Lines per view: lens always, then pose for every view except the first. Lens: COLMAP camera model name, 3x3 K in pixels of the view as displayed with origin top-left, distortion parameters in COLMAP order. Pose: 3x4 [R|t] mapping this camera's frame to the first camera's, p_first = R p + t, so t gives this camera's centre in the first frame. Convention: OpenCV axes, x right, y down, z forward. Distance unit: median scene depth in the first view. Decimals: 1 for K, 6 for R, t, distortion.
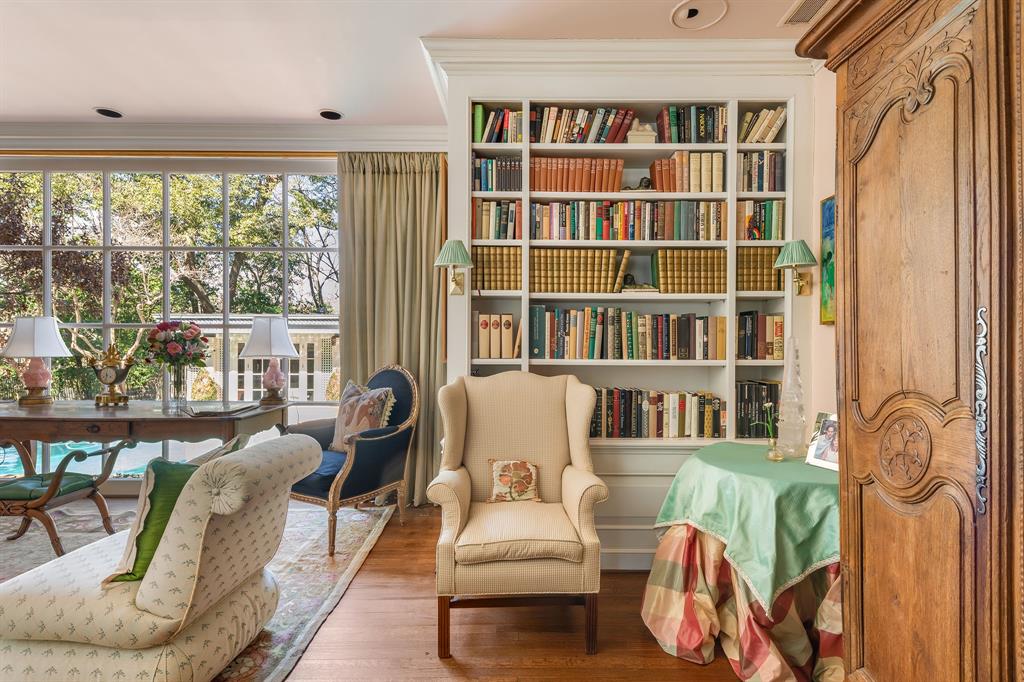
lens RADIAL K [[526.4, 0, 514.4], [0, 526.4, 340.3], [0, 0, 1]] dist [0.015853, -0.001165]
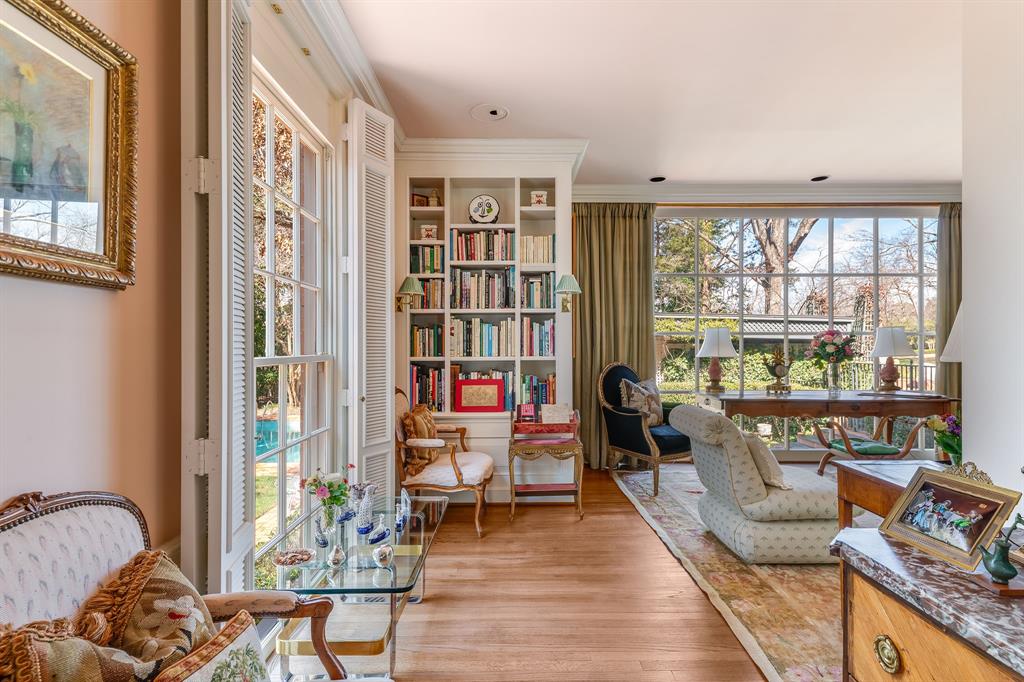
lens RADIAL K [[504.3, 0, 517.9], [0, 504.3, 340.1], [0, 0, 1]] dist [0.007881, -0.004378]
pose [[0.999990, -0.001783, -0.004189, -1.946680], [0.001752, 0.999970, -0.007511, -0.001913], [0.004202, 0.007504, 0.999963, -0.380862]]
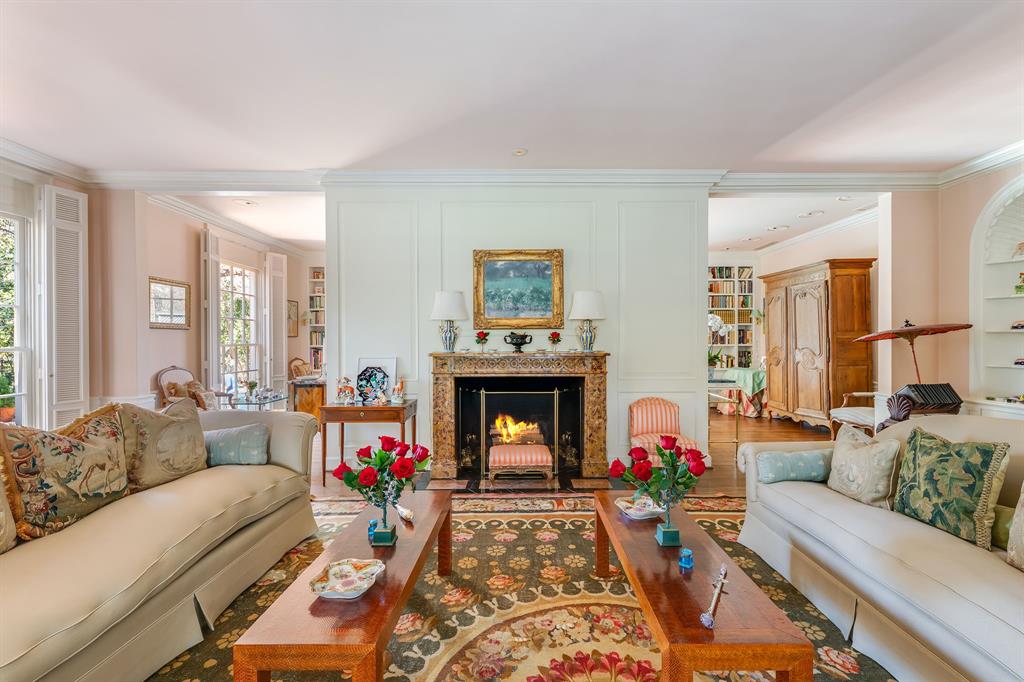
lens RADIAL K [[435.5, 0, 515.9], [0, 435.5, 339.1], [0, 0, 1]] dist [-0.000134, 0.000057]
pose [[0.999991, -0.003772, -0.002115, -0.955303], [0.003772, 0.999993, 0.000043, -0.000902], [0.002115, -0.000051, 0.999998, -1.713297]]
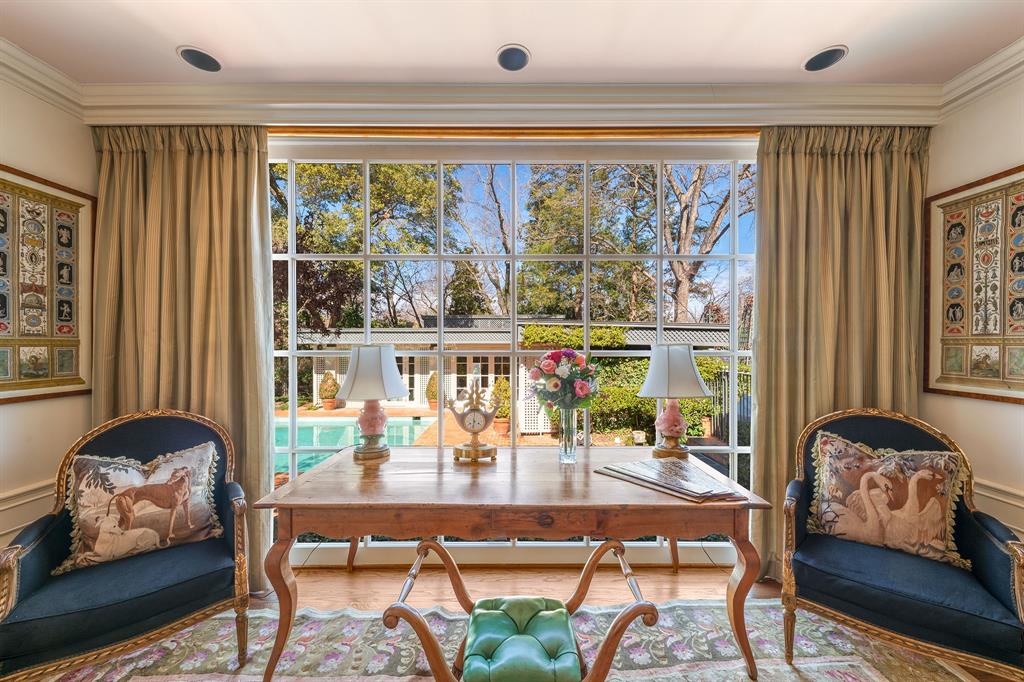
lens RADIAL K [[384.6, 0, 509.6], [0, 384.6, 345.1], [0, 0, 1]] dist [-0.001151, -0.001735]
pose [[0.999999, -0.001417, -0.000681, -0.977491], [0.001418, 0.999998, 0.001349, -0.057995], [0.000679, -0.001350, 0.999999, 0.620791]]
